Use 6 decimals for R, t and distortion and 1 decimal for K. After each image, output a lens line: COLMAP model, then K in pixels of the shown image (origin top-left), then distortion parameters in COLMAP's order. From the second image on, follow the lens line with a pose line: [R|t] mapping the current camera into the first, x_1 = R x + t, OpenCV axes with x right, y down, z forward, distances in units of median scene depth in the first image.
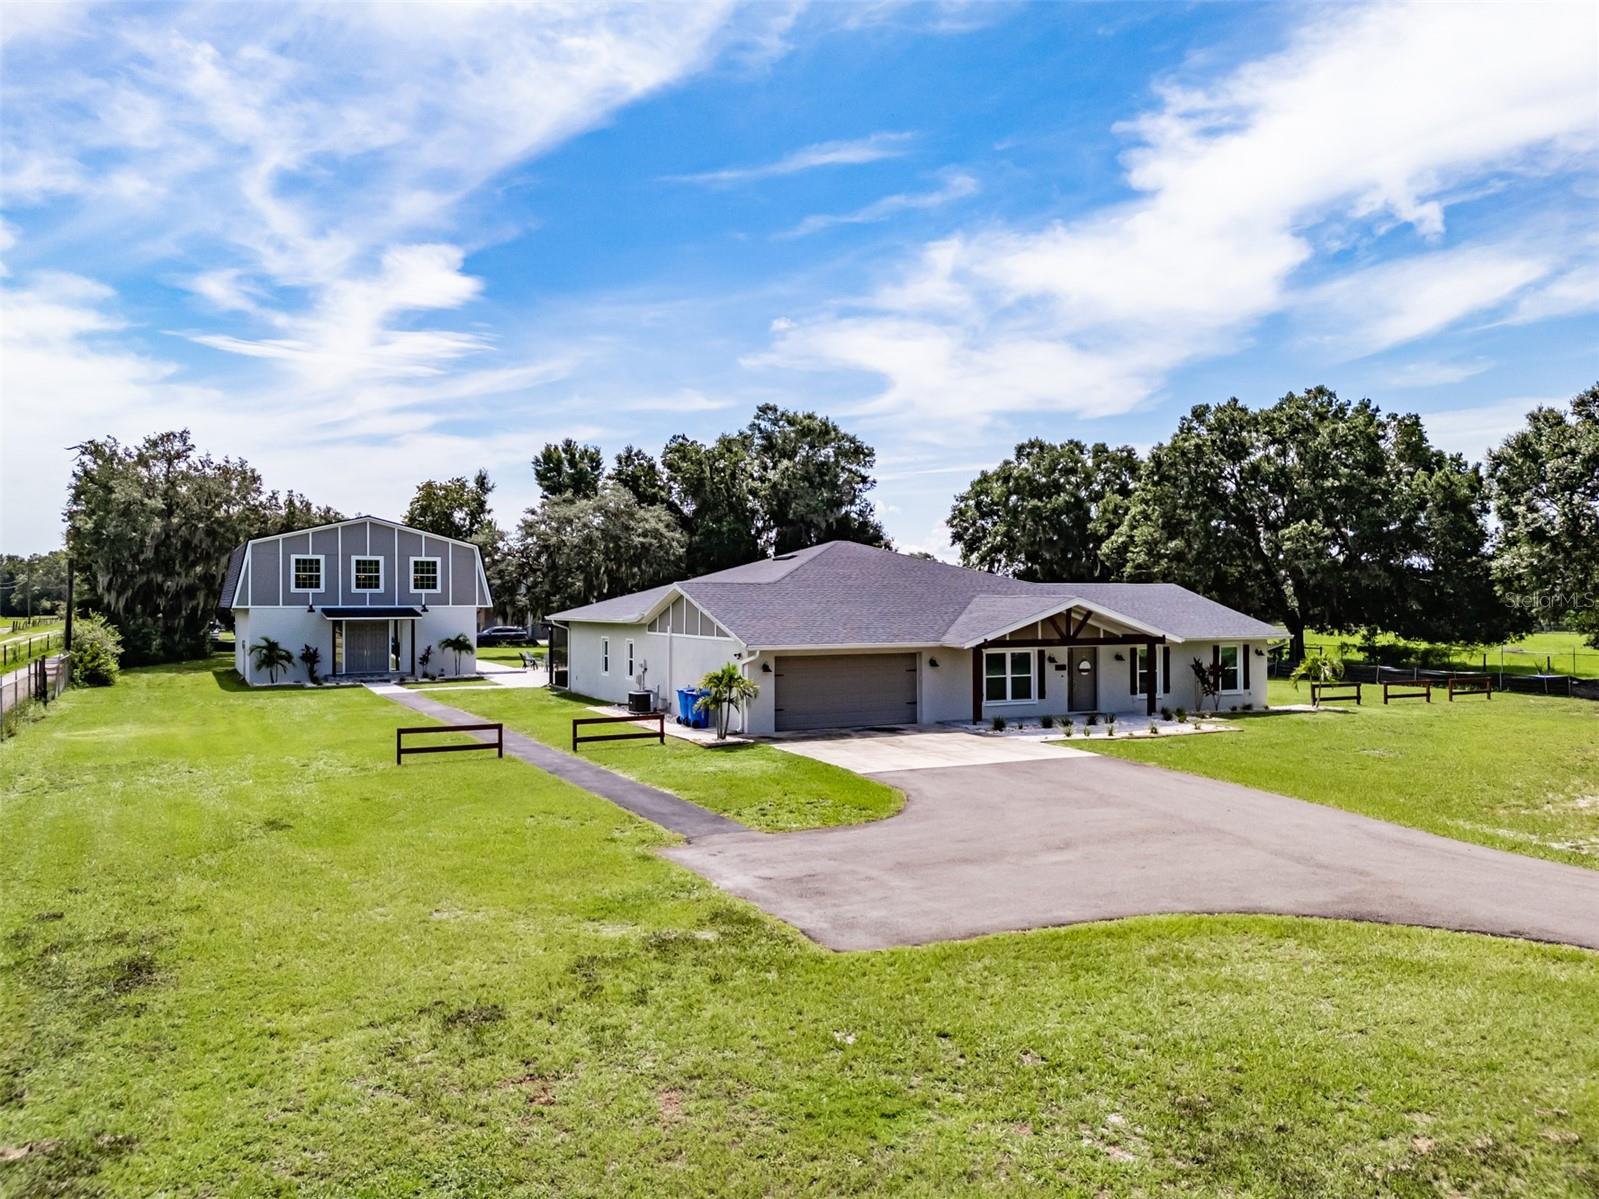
lens RADIAL K [[1169.0, 0, 805.6], [0, 1169.0, 626.4], [0, 0, 1]] dist [0.053732, -0.048885]
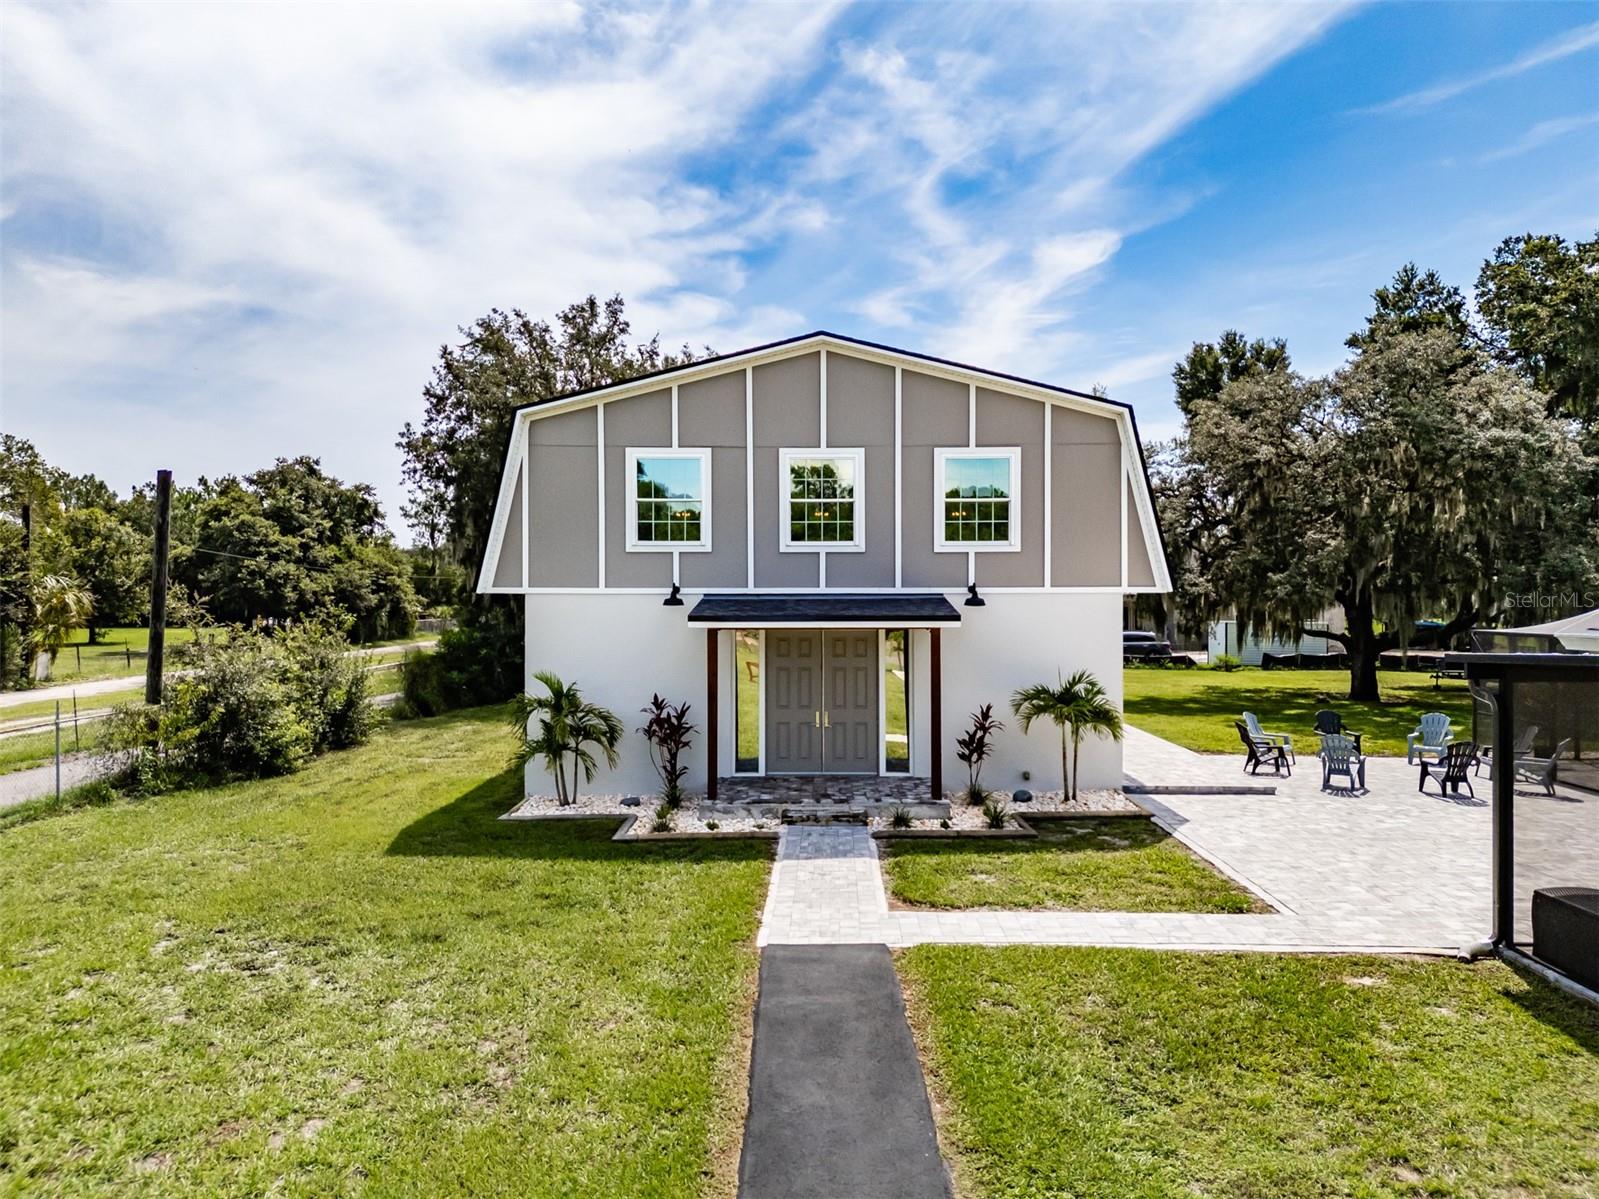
lens RADIAL K [[1169.0, 0, 790.9], [0, 1169.0, 578.7], [0, 0, 1]] dist [0.053732, -0.048885]
pose [[0.872468, -0.009387, -0.488581, -0.134041], [-0.007324, 0.999452, -0.032281, -0.005907], [0.488616, 0.031743, 0.871921, 0.444894]]
